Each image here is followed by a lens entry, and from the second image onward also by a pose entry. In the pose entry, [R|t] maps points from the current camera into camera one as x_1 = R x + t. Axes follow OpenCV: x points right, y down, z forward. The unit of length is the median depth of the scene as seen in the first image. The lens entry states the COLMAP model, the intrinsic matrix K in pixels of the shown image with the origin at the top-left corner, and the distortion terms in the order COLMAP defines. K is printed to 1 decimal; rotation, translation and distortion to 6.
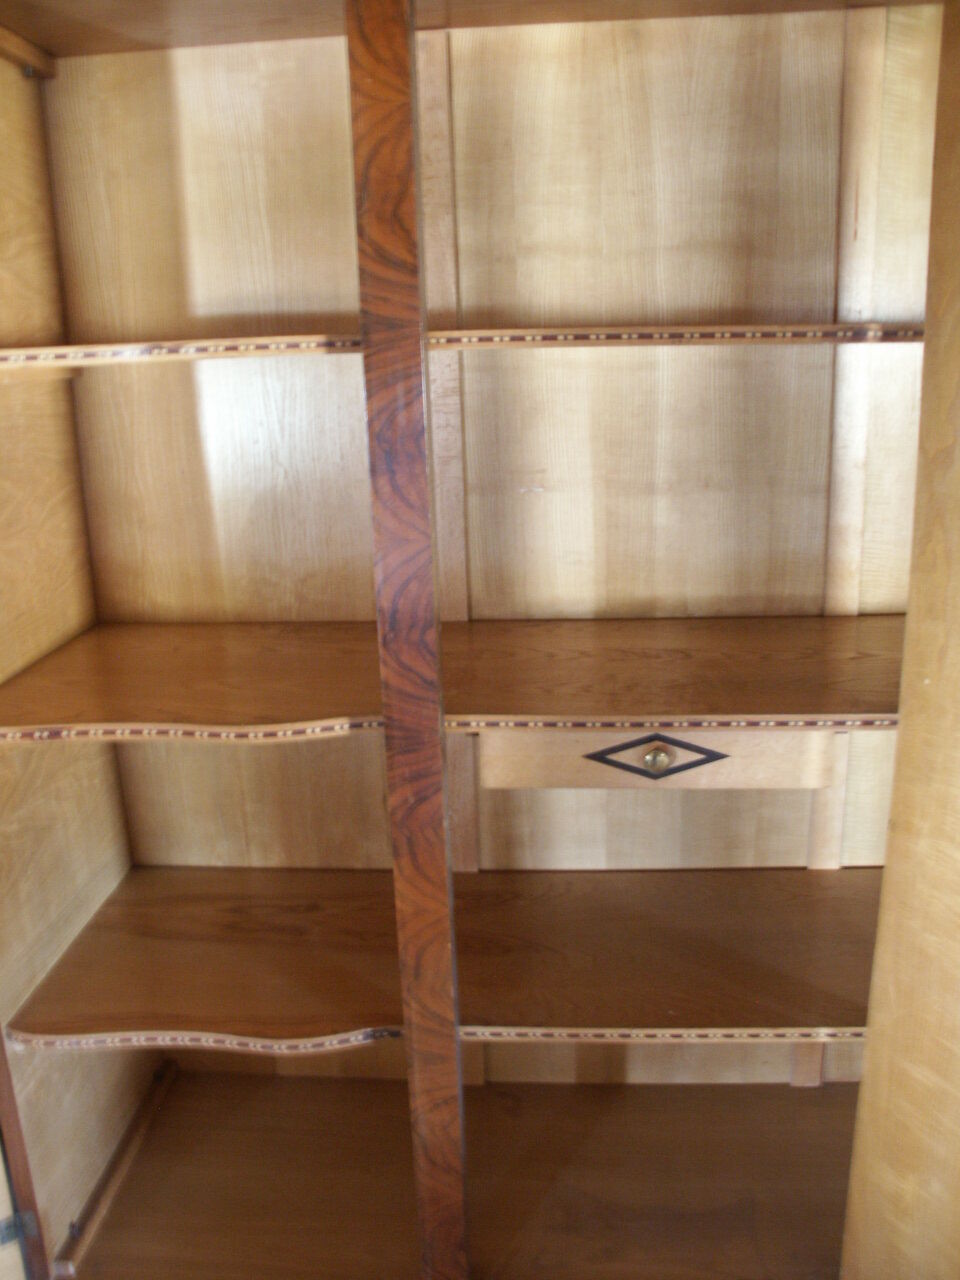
lens RADIAL K [[1068.9, 0, 480.0], [0, 1068.9, 640.0], [0, 0, 1]] dist [-0.190123, 0.164134]
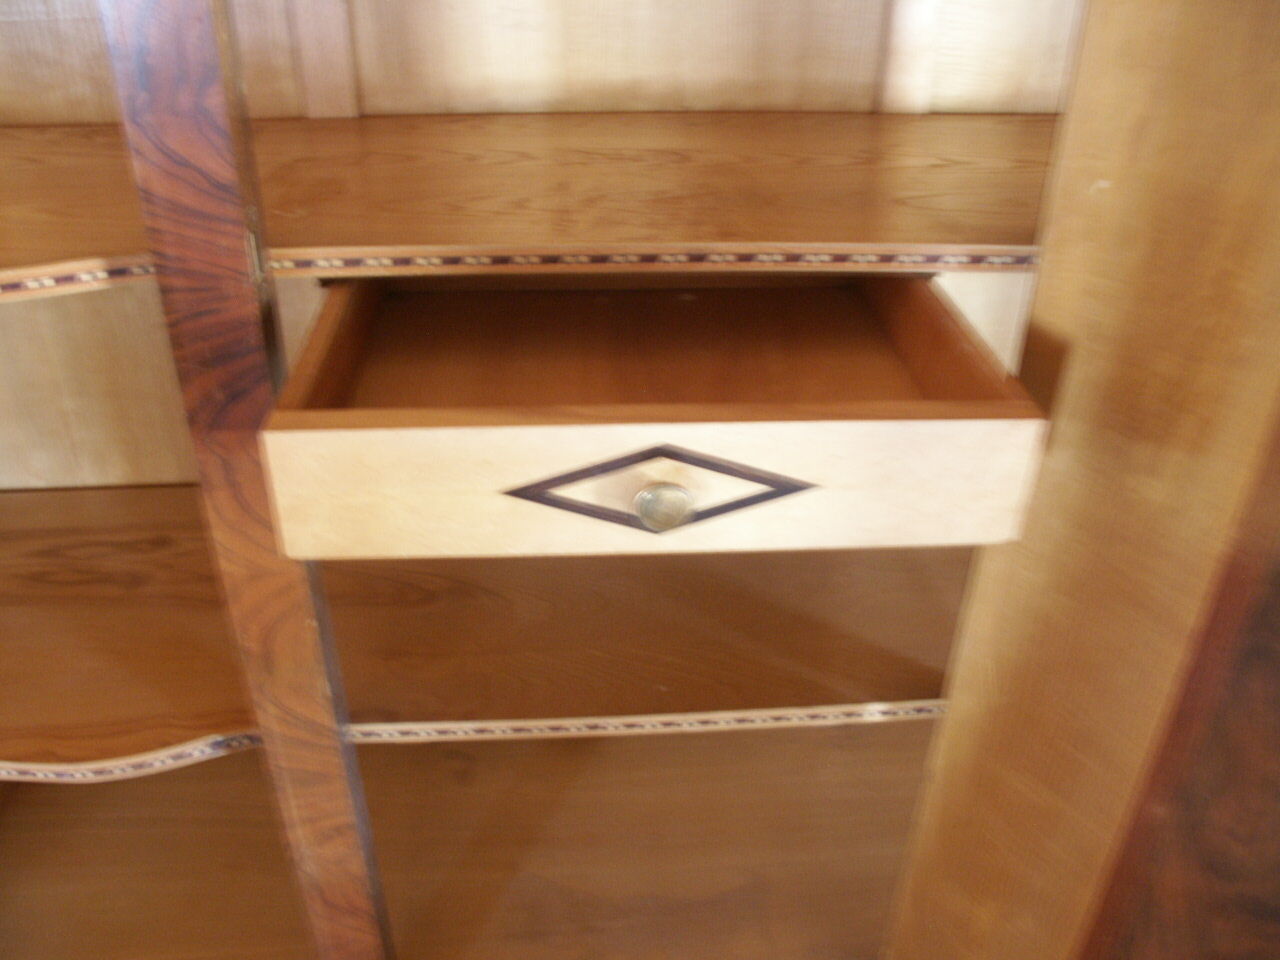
lens RADIAL K [[1068.9, 0, 640.0], [0, 1068.9, 480.0], [0, 0, 1]] dist [-0.190123, 0.164134]
pose [[0.987567, -0.038121, 0.152507, 0.066557], [-0.002247, 0.966629, 0.256172, 0.041922], [-0.157183, -0.253330, 0.954525, 0.356975]]
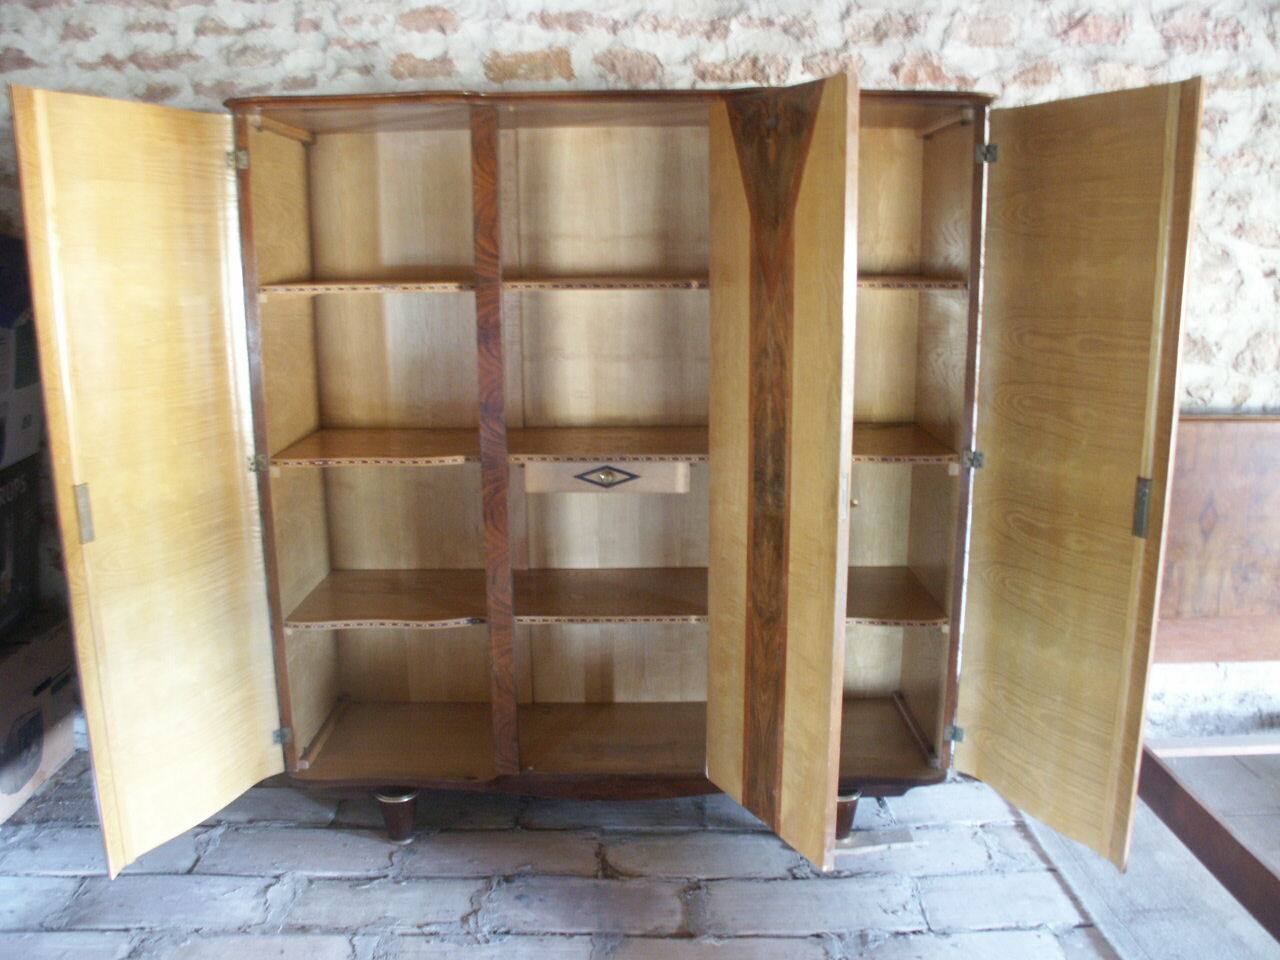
lens RADIAL K [[1068.9, 0, 640.0], [0, 1068.9, 480.0], [0, 0, 1]] dist [-0.190123, 0.164134]
pose [[0.997052, 0.008925, 0.076202, 0.062463], [-0.003878, 0.997804, -0.066117, 0.237385], [-0.076625, 0.065626, 0.994898, -1.062068]]
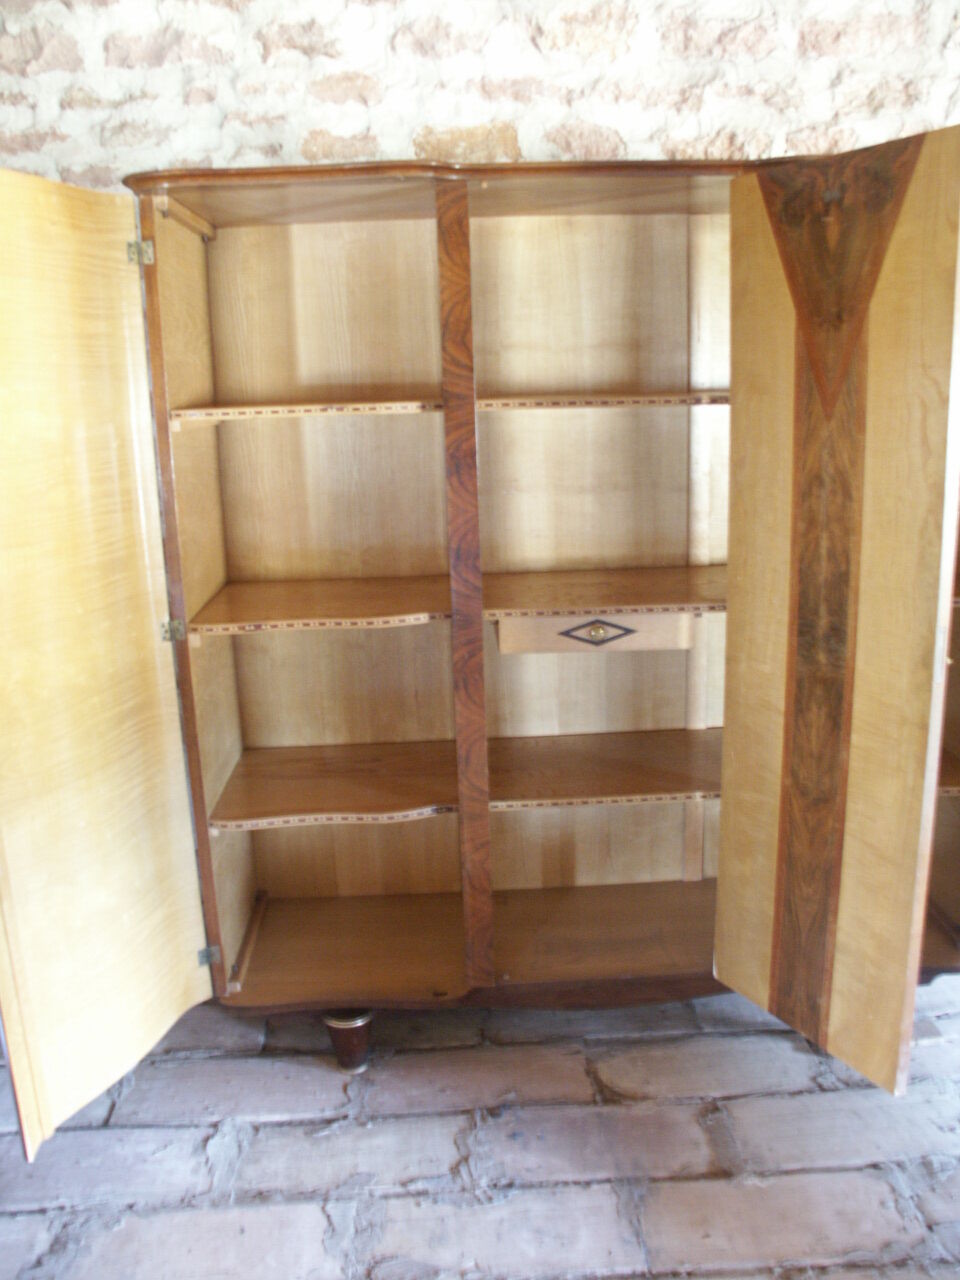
lens RADIAL K [[1068.9, 0, 480.0], [0, 1068.9, 640.0], [0, 0, 1]] dist [-0.190123, 0.164134]
pose [[0.993484, -0.025762, 0.111025, -0.212821], [0.029899, 0.998913, -0.035760, 0.165936], [-0.109983, 0.038846, 0.993174, -0.706624]]
